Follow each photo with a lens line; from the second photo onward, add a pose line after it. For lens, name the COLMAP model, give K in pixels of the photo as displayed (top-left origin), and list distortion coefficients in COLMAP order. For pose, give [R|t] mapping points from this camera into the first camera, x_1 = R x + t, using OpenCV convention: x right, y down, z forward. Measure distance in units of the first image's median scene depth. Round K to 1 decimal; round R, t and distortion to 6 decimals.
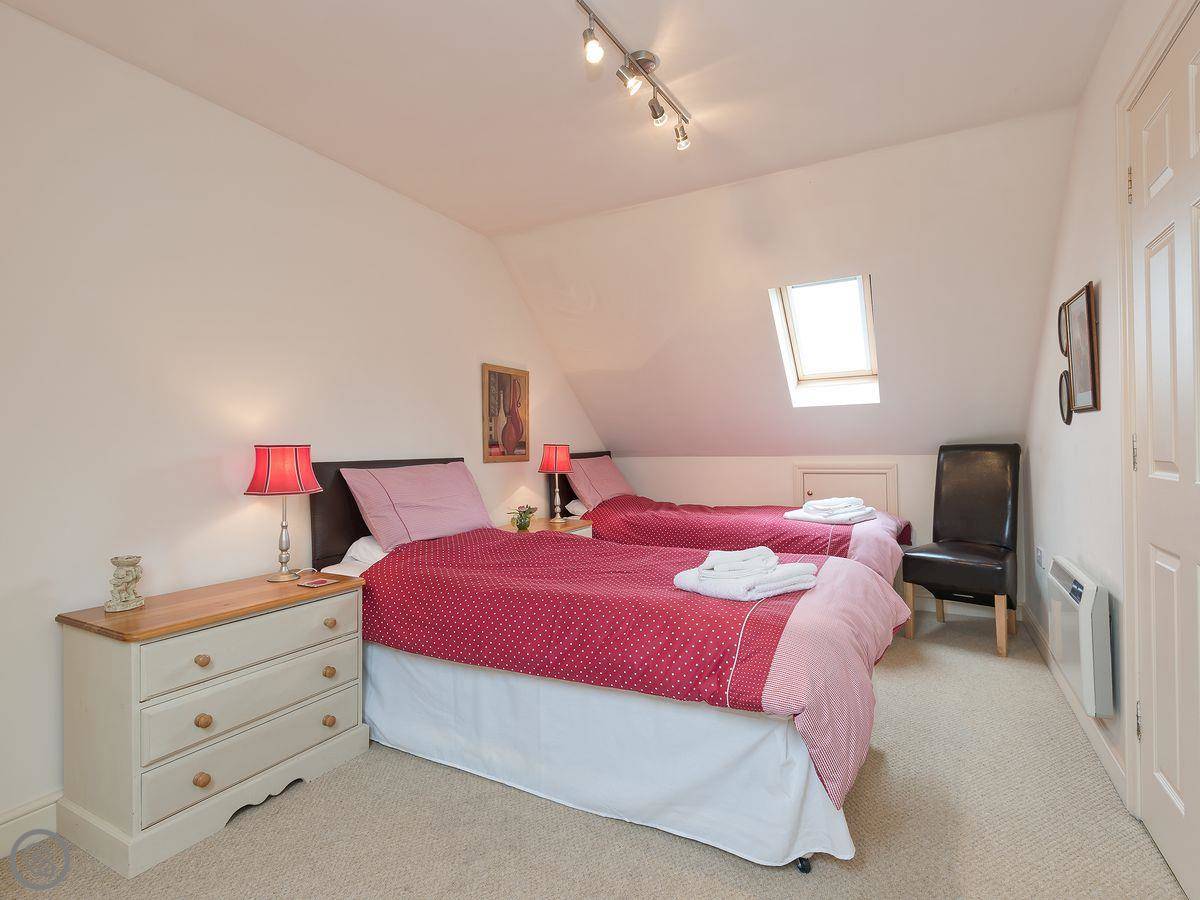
lens RADIAL K [[574.0, 0, 600.0], [0, 574.0, 450.0], [0, 0, 1]] dist [0.001286, 0.000025]
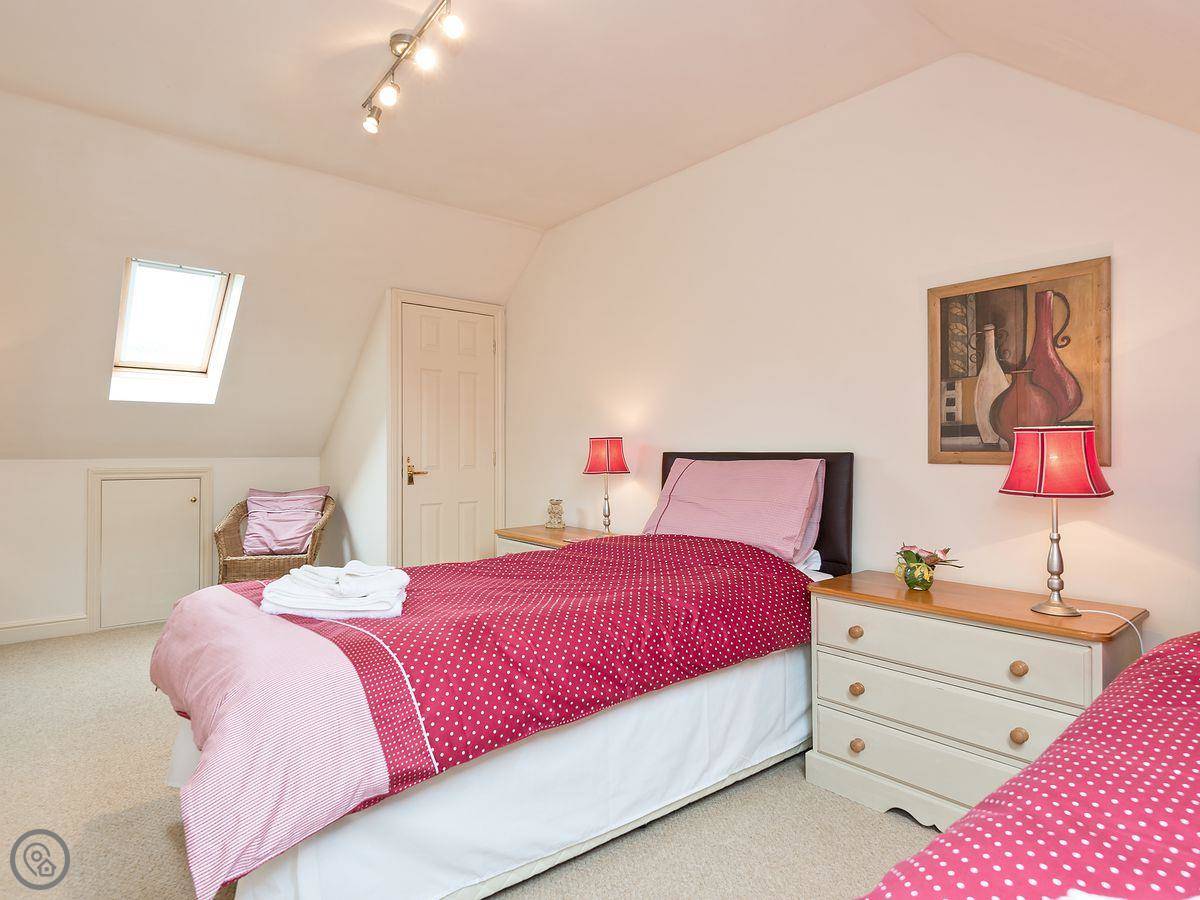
lens RADIAL K [[677.4, 0, 600.0], [0, 677.4, 450.0], [0, 0, 1]] dist [0.006012, 0.000101]
pose [[-0.363885, 0.030779, -0.930935, 0.528518], [0.013468, 0.999523, 0.027782, -0.013264], [0.931346, -0.002429, -0.364126, 0.901143]]
